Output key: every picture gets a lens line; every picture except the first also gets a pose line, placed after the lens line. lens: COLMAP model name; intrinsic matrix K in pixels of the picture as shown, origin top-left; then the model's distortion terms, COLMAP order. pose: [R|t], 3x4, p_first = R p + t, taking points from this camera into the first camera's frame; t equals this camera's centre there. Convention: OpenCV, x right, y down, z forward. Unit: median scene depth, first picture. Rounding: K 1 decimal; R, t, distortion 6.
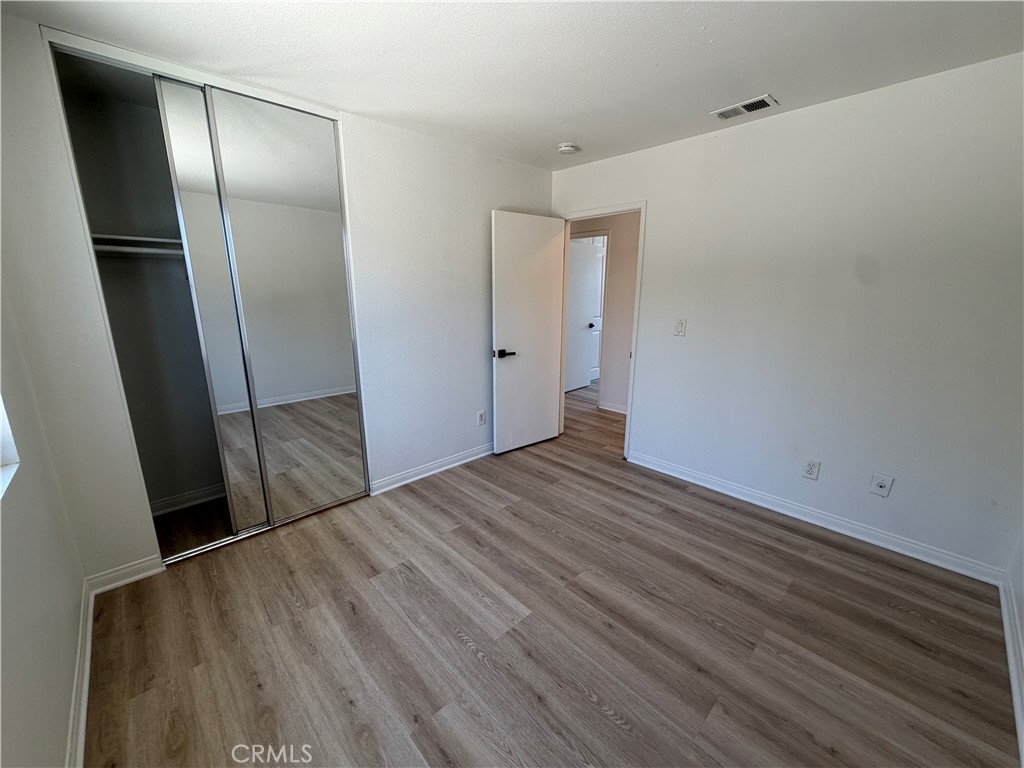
lens RADIAL K [[409.1, 0, 512.4], [0, 409.1, 384.5], [0, 0, 1]] dist [-0.000897, -0.000029]
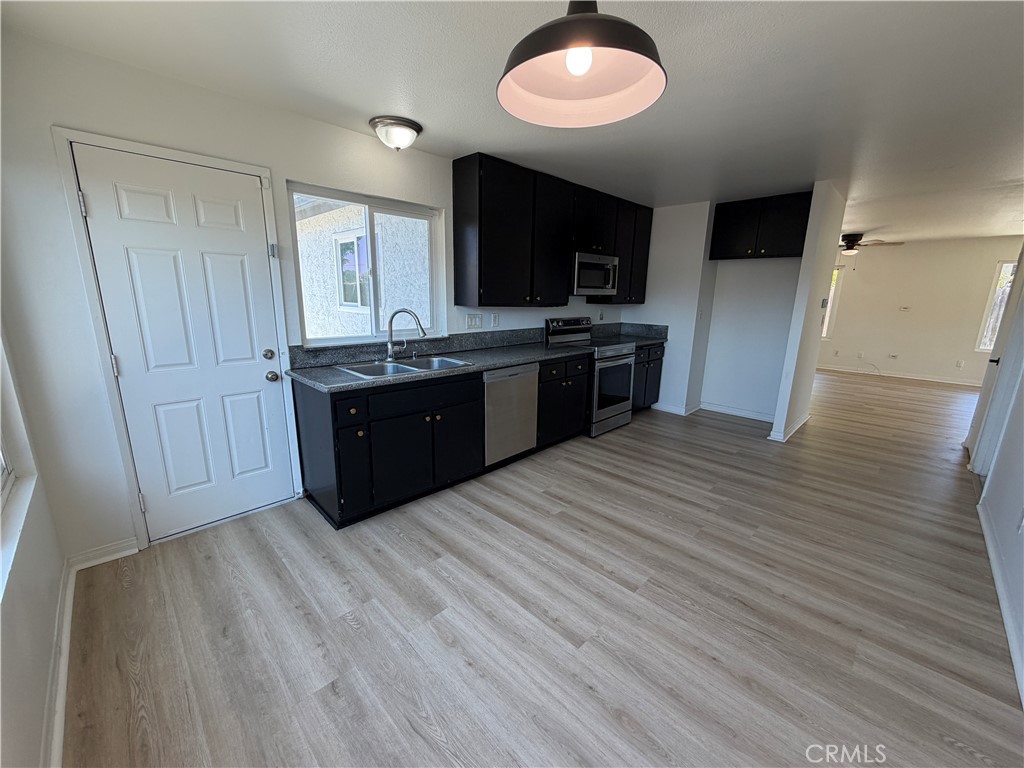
lens RADIAL K [[409.1, 0, 511.5], [0, 409.1, 385.3], [0, 0, 1]] dist [-0.000897, -0.000029]
pose [[-0.999470, -0.004379, -0.032253, -0.460374], [-0.018070, 0.898825, 0.437935, -0.349739], [0.027072, 0.438286, -0.898428, 1.628692]]
